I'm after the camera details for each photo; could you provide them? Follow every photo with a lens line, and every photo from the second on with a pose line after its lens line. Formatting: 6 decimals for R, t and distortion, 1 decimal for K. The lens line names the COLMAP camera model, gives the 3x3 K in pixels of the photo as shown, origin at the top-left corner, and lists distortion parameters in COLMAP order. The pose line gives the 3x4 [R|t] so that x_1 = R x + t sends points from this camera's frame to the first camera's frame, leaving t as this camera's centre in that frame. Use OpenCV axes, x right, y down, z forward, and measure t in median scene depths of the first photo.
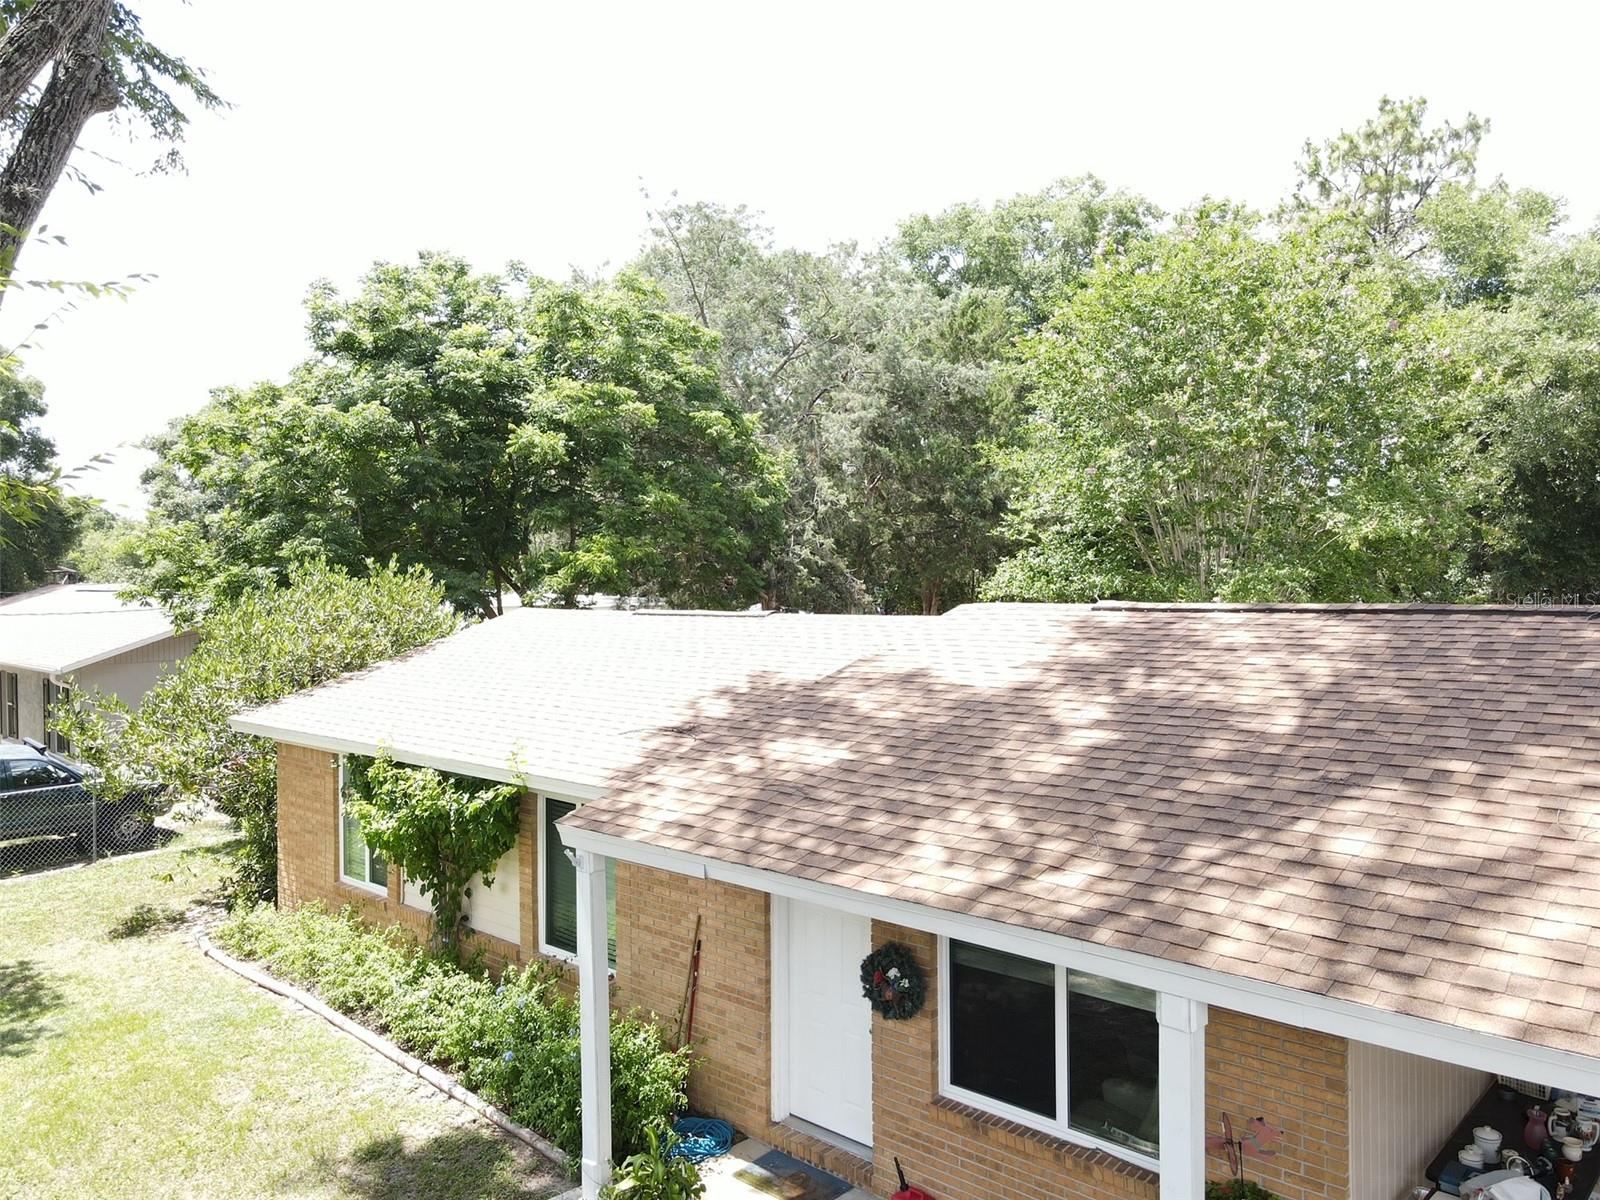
lens RADIAL K [[1185.3, 0, 785.1], [0, 1185.3, 598.8], [0, 0, 1]] dist [0.034286, -0.018174]
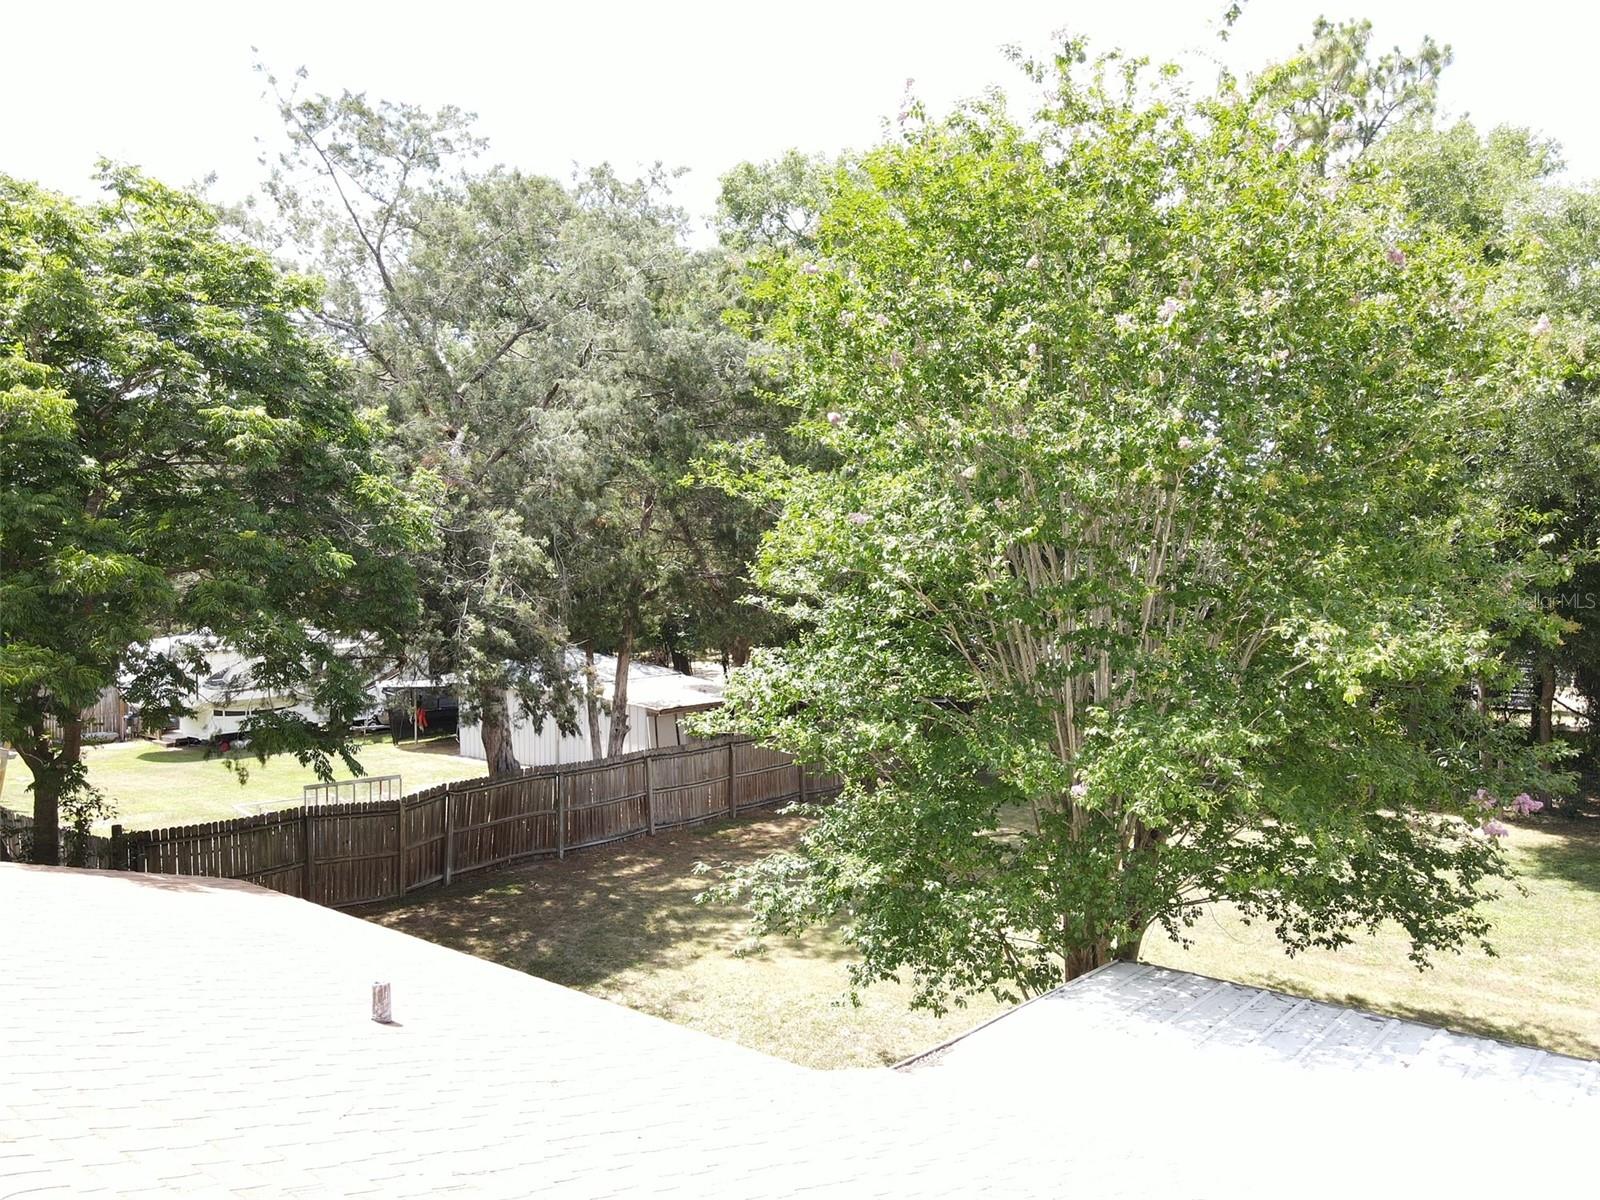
lens RADIAL K [[1185.3, 0, 809.6], [0, 1185.3, 612.5], [0, 0, 1]] dist [0.034286, -0.018174]
pose [[0.996413, -0.006559, 0.084366, 0.098595], [0.005655, 0.999924, 0.010951, -0.038285], [-0.084431, -0.010435, 0.996375, 0.245881]]
